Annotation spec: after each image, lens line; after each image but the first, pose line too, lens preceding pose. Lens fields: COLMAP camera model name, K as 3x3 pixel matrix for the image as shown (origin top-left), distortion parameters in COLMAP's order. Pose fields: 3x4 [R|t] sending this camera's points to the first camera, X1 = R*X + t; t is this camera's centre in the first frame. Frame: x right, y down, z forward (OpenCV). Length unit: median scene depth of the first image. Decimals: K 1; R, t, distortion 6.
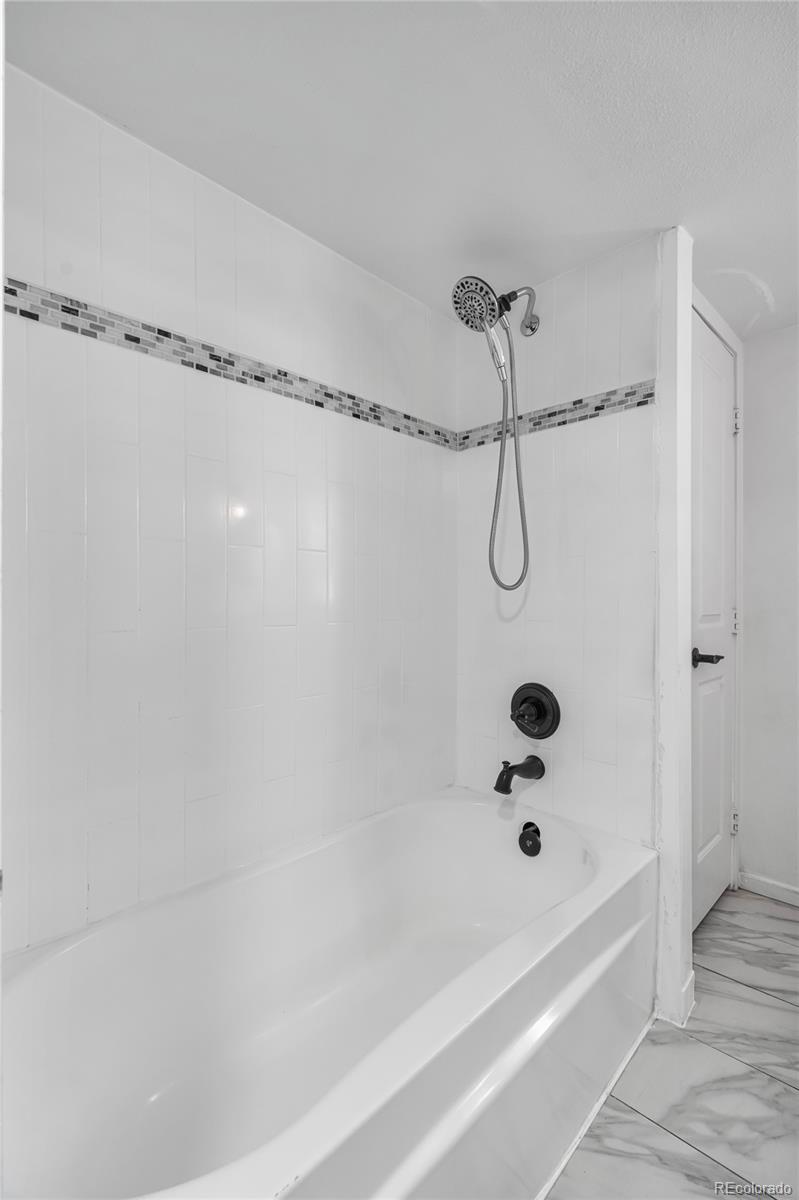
lens RADIAL K [[541.7, 0, 399.5], [0, 541.7, 600.0], [0, 0, 1]] dist [-0.001085, -0.000211]
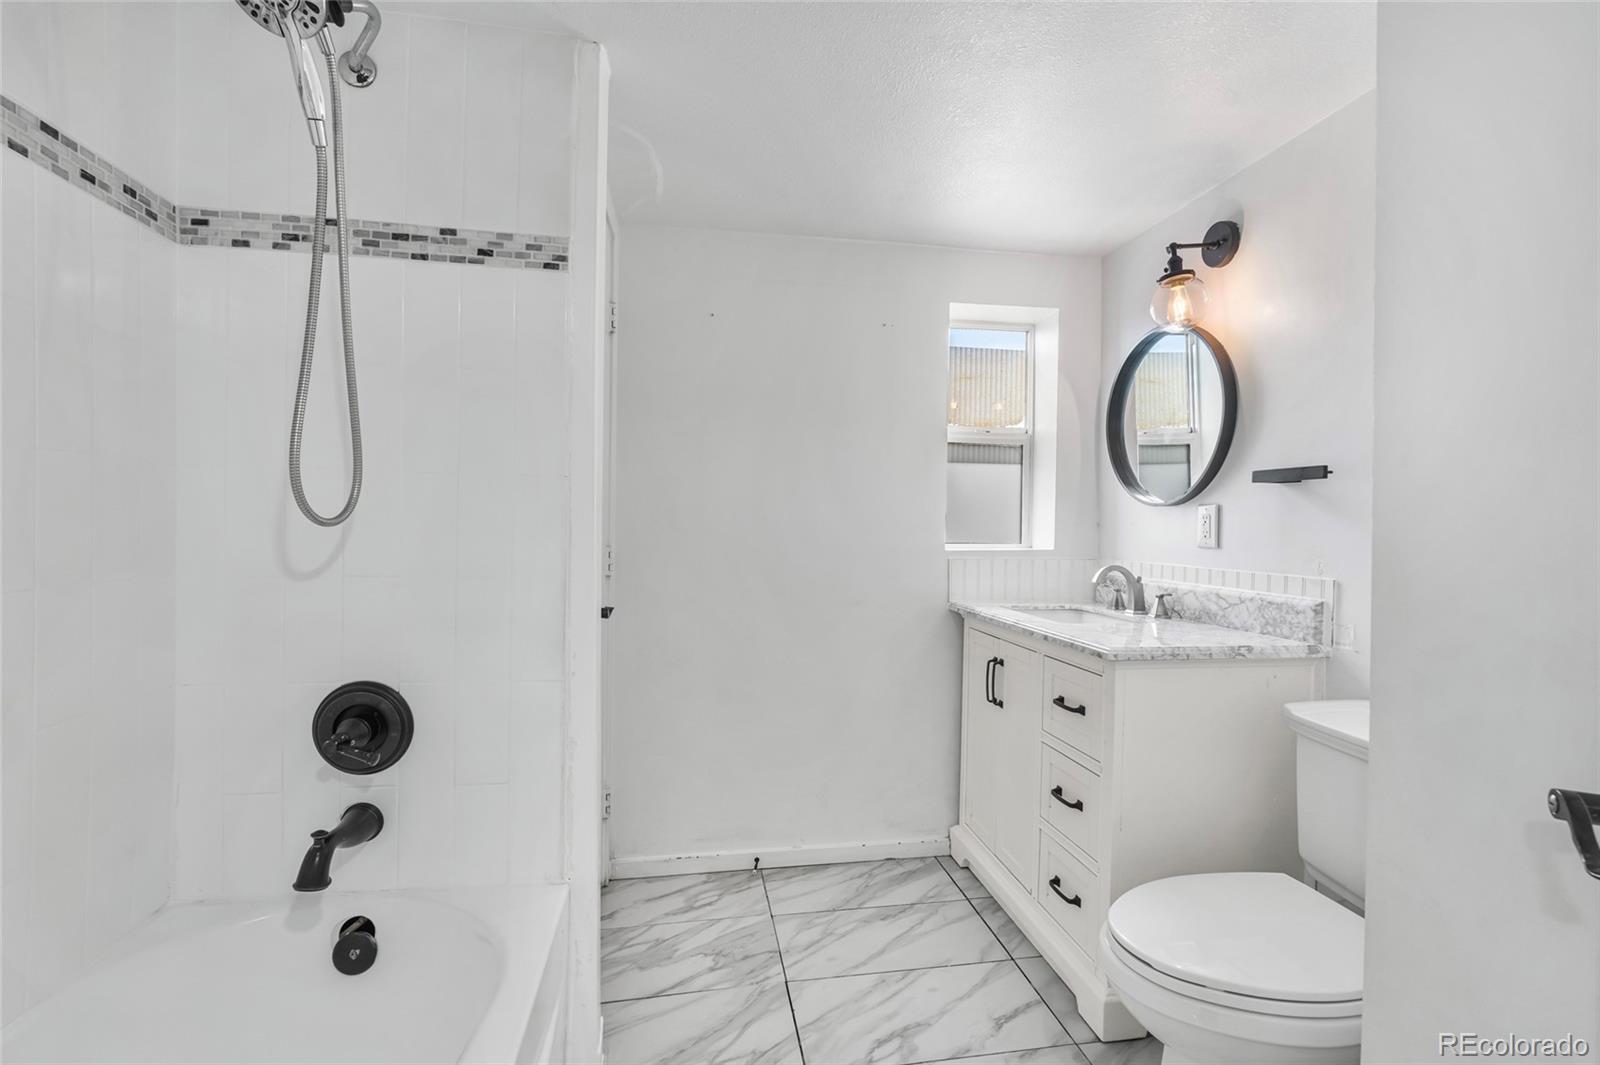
lens RADIAL K [[703.5, 0, 800.0], [0, 703.5, 532.5], [0, 0, 1]] dist [-0.001426, -0.000157]
pose [[0.581880, -0.001494, 0.813274, -0.101534], [-0.015115, 0.999806, 0.012652, -0.027196], [-0.813134, -0.019655, 0.581744, 0.170499]]
